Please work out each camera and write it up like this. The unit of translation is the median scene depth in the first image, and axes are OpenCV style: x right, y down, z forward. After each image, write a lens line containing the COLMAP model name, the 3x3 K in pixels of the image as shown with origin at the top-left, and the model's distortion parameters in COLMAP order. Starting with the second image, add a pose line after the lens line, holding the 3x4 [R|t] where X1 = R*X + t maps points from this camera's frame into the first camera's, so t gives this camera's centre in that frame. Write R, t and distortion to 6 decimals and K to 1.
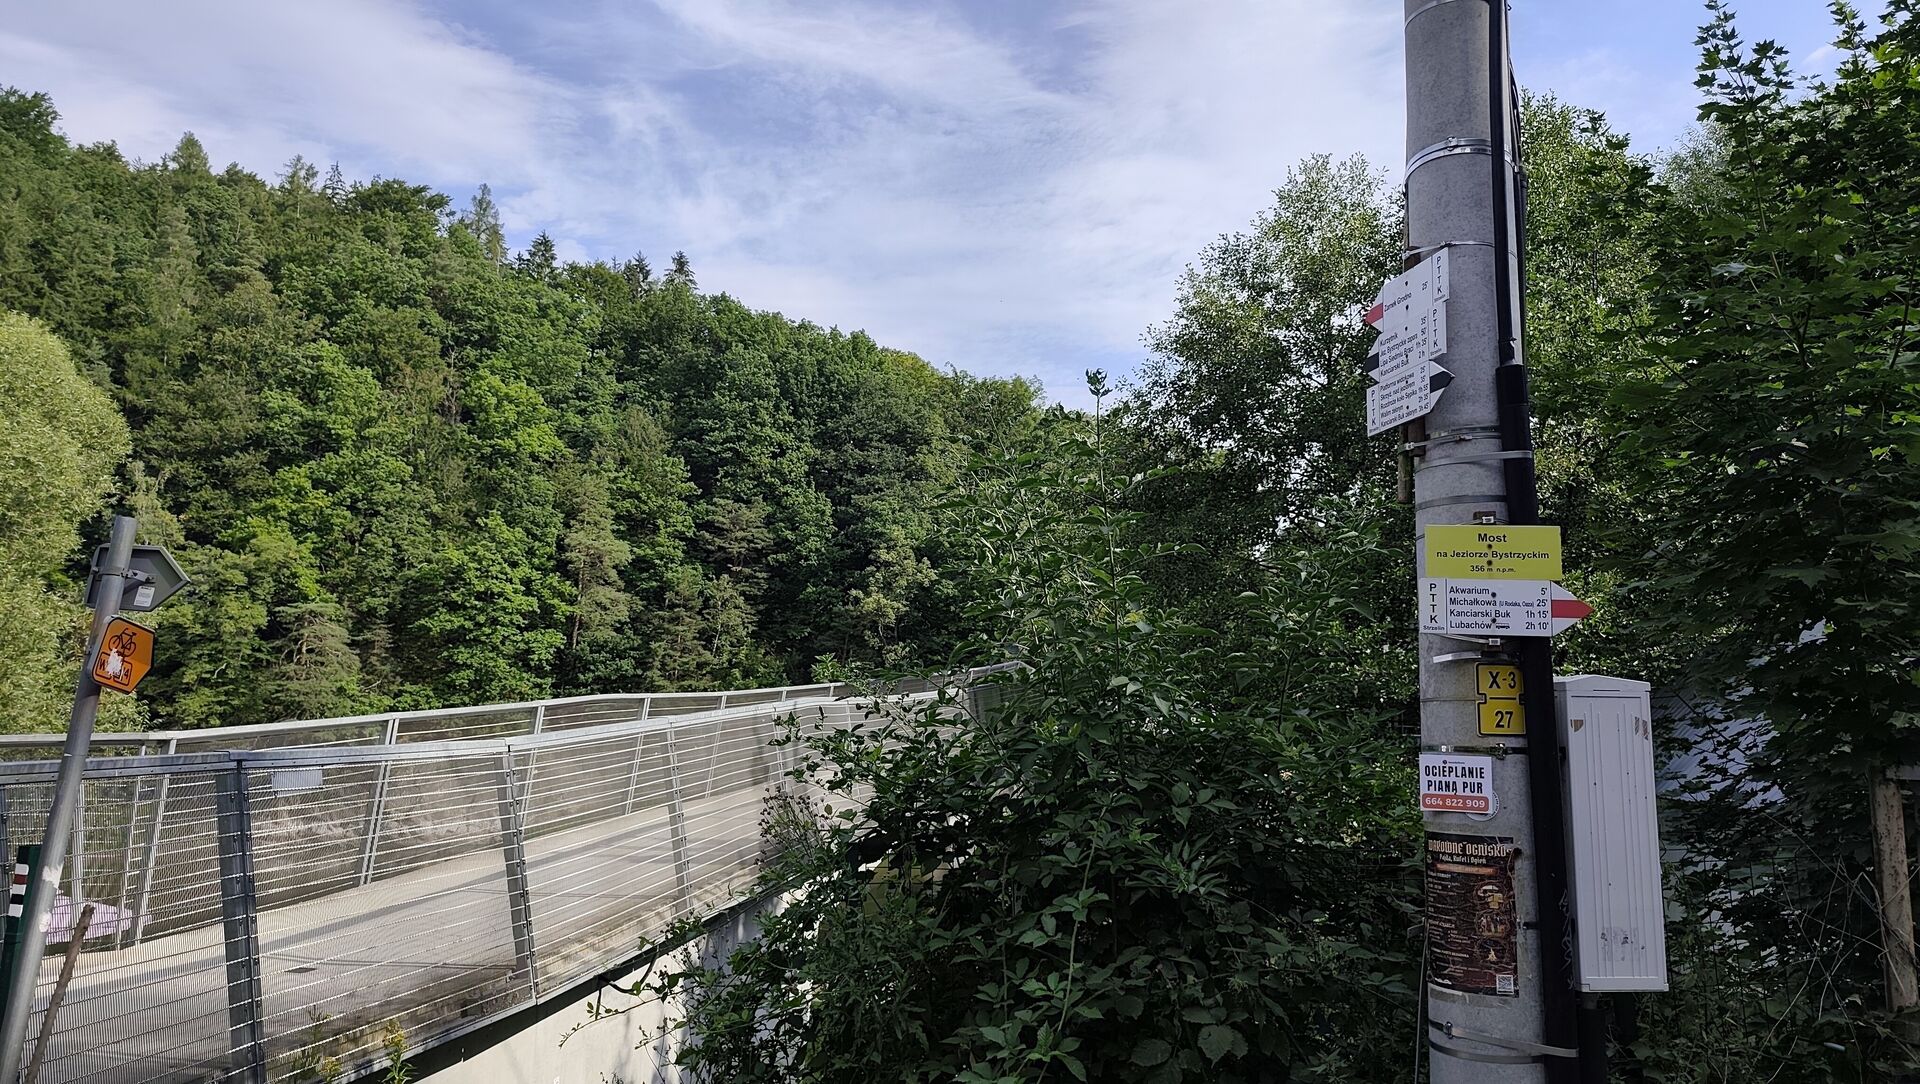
lens RADIAL K [[1301.8, 0, 952.5], [0, 1301.8, 547.9], [0, 0, 1]] dist [-0.001075, -0.003853]
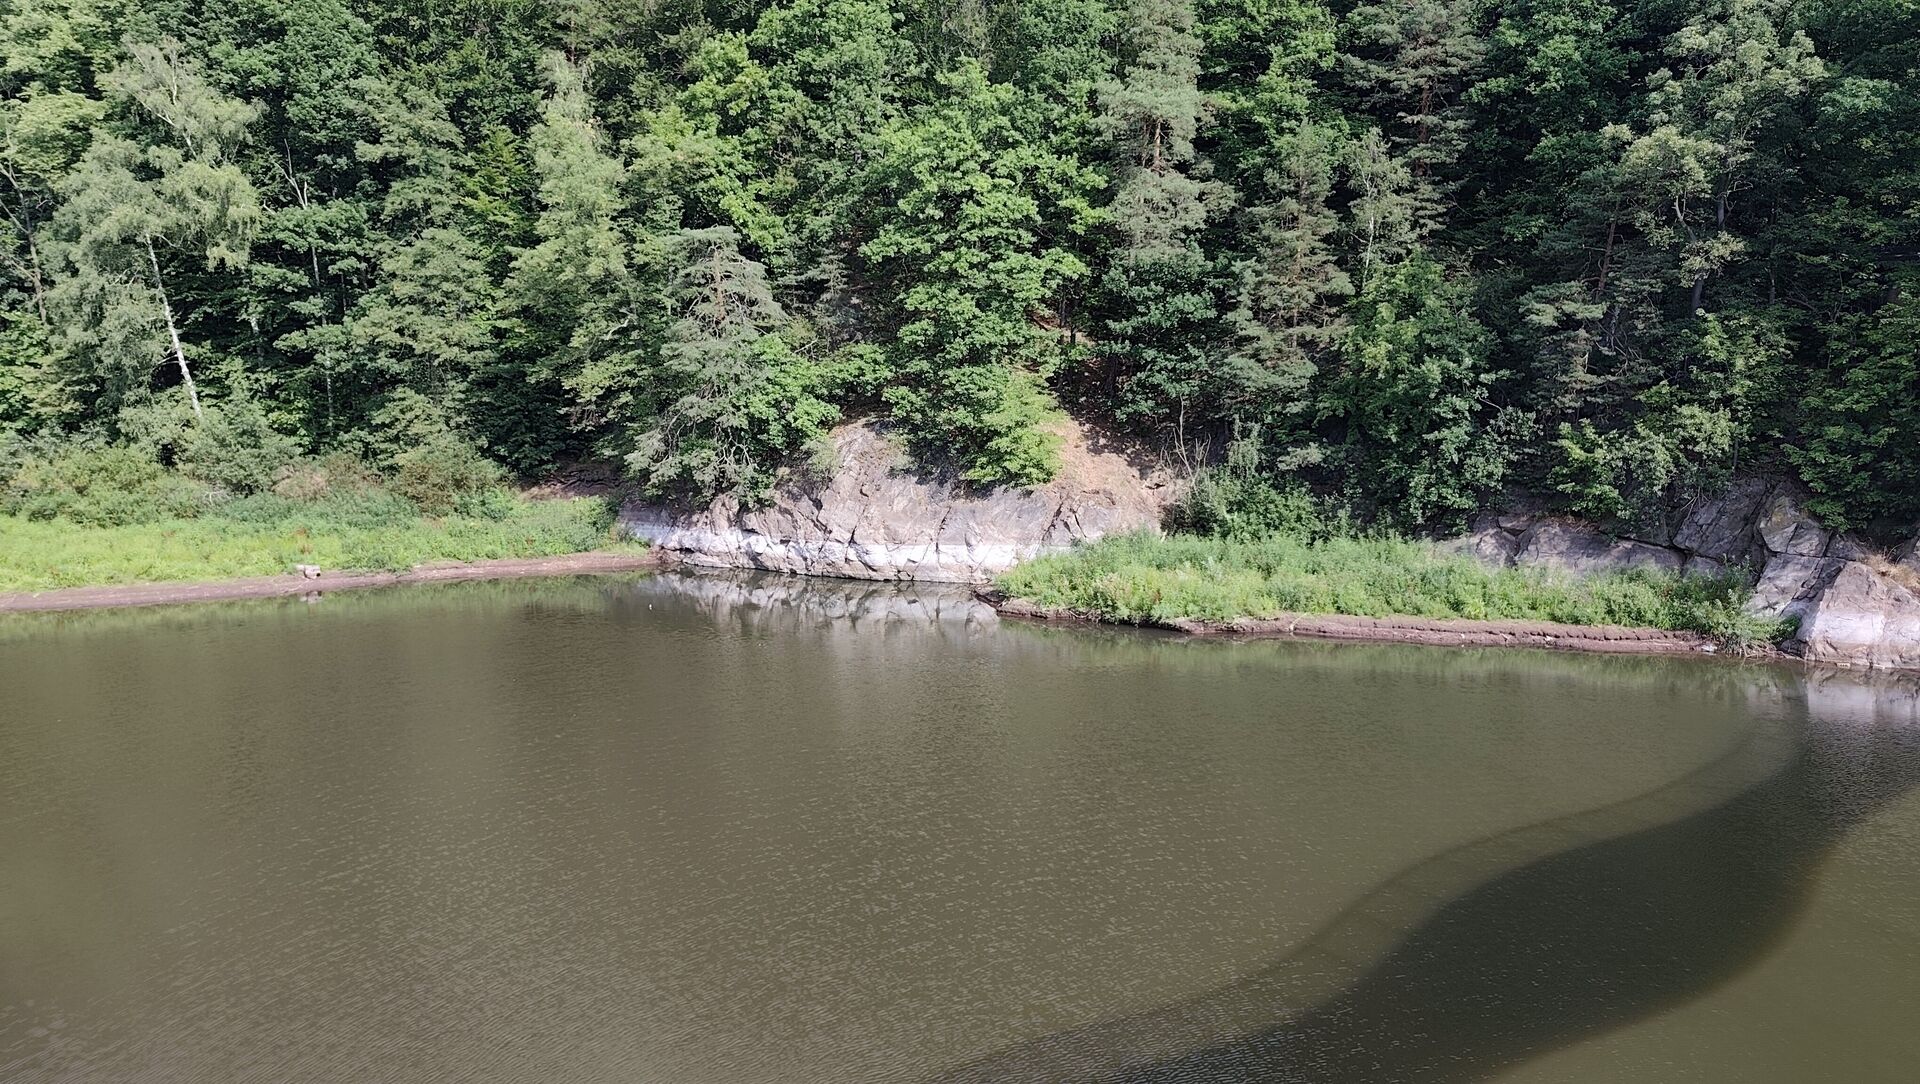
lens RADIAL K [[1301.8, 0, 952.5], [0, 1301.8, 547.9], [0, 0, 1]] dist [-0.001075, -0.003853]
pose [[0.767605, 0.083802, -0.635421, 0.052733], [0.089868, 0.967548, 0.236168, 0.047341], [0.634592, -0.238388, 0.735163, 0.460322]]
